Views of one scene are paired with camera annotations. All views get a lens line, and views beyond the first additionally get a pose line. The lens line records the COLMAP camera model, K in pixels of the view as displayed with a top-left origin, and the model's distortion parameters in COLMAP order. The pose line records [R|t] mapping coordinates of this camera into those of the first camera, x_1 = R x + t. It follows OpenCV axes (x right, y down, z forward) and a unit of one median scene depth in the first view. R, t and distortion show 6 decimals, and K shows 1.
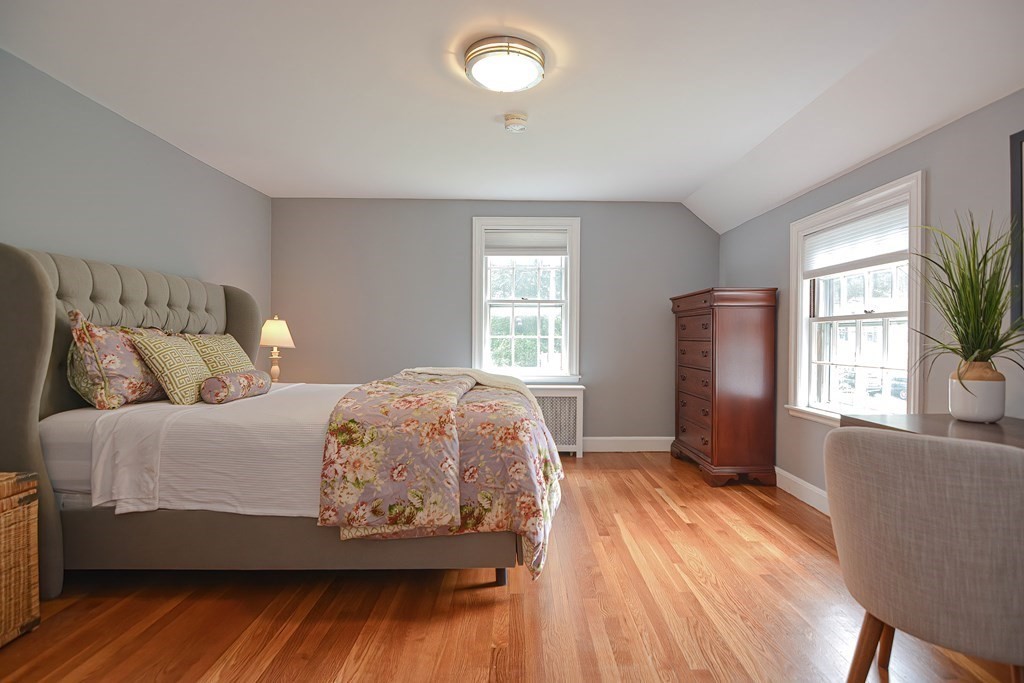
lens RADIAL K [[505.1, 0, 509.0], [0, 505.1, 339.2], [0, 0, 1]] dist [-0.004615, -0.010682]
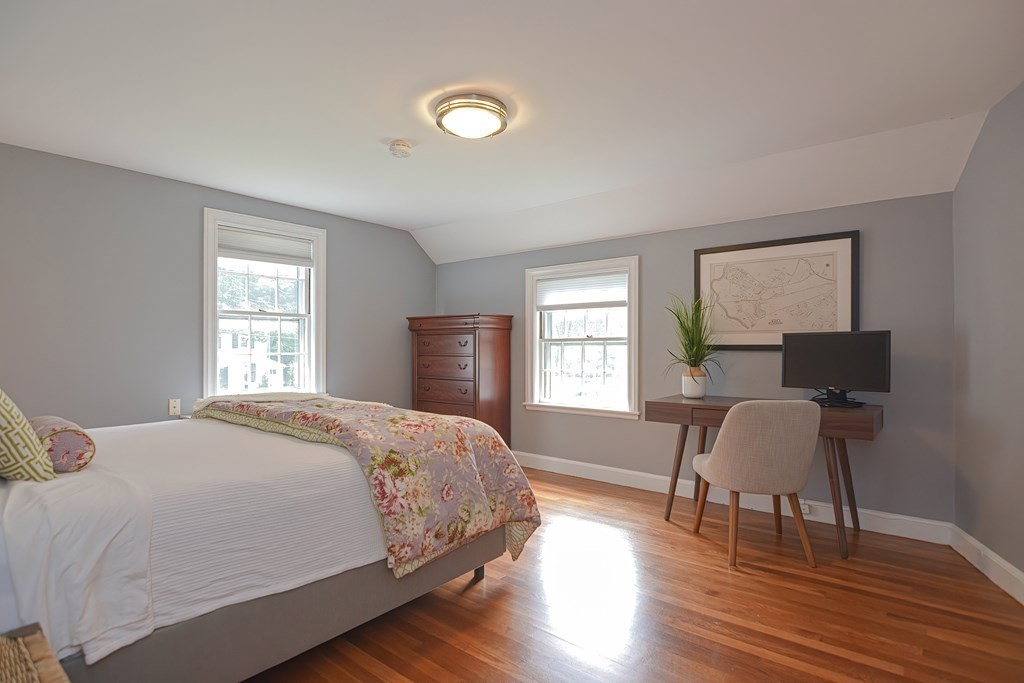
lens RADIAL K [[505.1, 0, 526.6], [0, 505.1, 349.7], [0, 0, 1]] dist [-0.004615, -0.010682]
pose [[0.651286, -0.006822, 0.758801, -0.851510], [0.007371, 0.999969, 0.002664, -0.028020], [-0.758796, 0.003859, 0.651317, 0.195237]]
